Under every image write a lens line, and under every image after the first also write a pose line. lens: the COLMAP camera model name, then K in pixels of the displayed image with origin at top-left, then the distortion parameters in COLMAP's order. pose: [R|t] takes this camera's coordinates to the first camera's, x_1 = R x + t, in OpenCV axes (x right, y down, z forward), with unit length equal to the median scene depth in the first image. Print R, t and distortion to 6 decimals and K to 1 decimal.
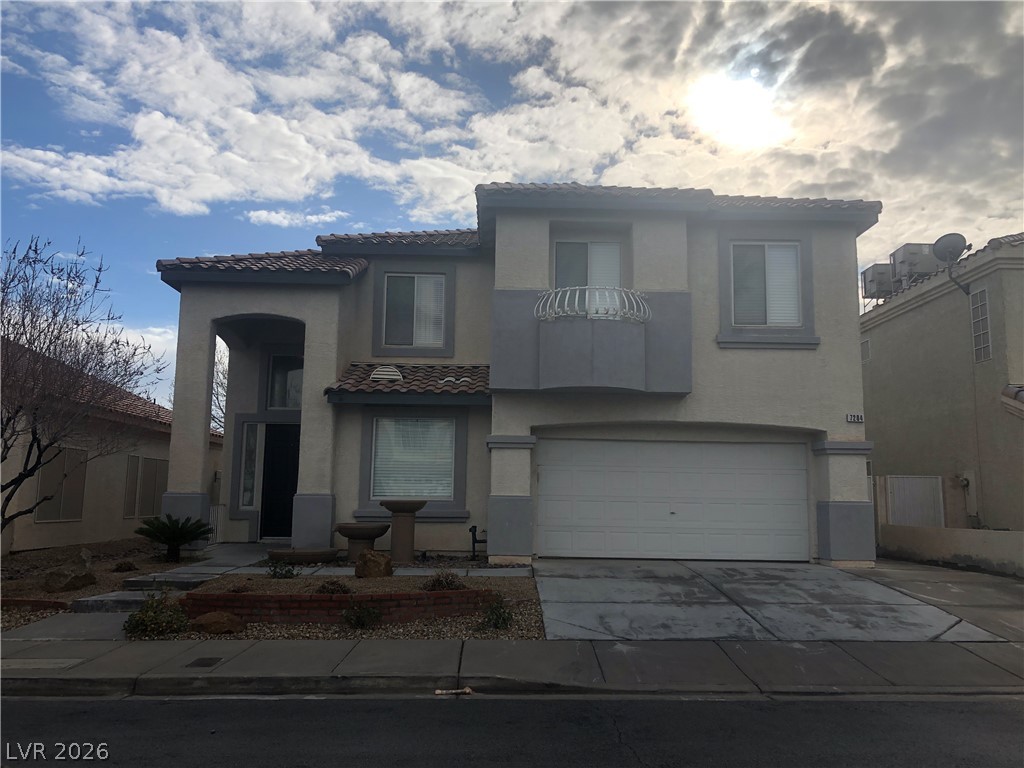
lens RADIAL K [[835.2, 0, 512.6], [0, 835.2, 383.5], [0, 0, 1]] dist [0.030133, 0.000656]
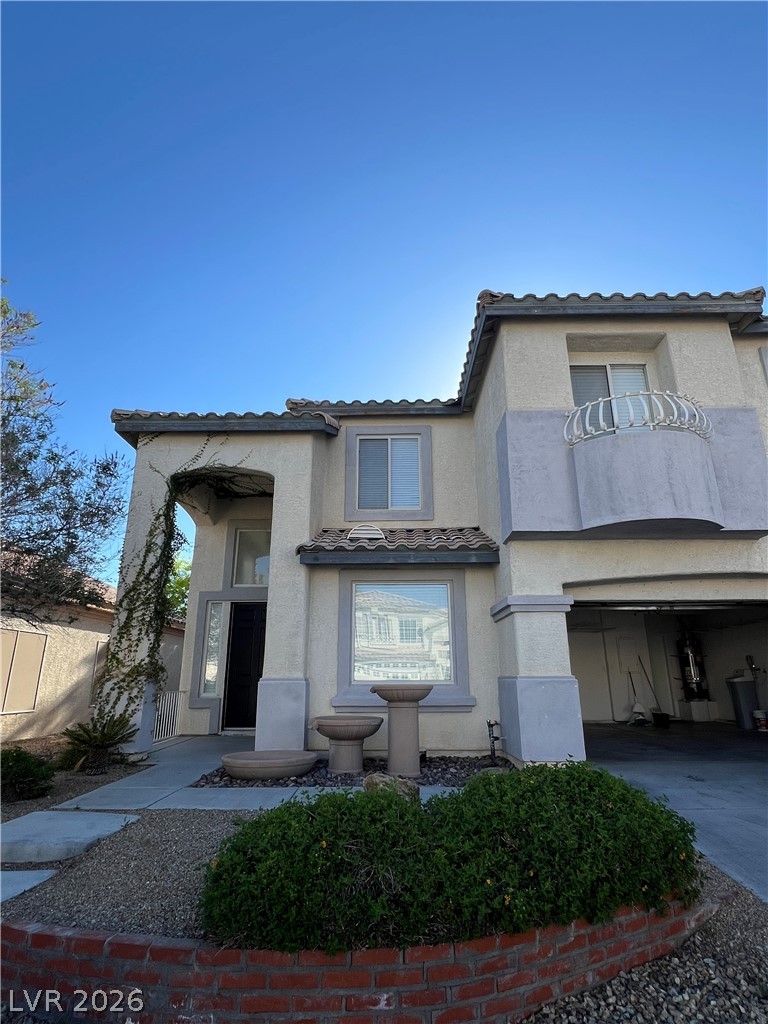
lens RADIAL K [[538.4, 0, 383.2], [0, 538.4, 512.3], [0, 0, 1]] dist [-0.024393, -0.000180]
pose [[0.998968, -0.030055, -0.034042, -0.116993], [0.024163, 0.986511, -0.161903, 0.059402], [0.038449, 0.160913, 0.986219, 0.460456]]
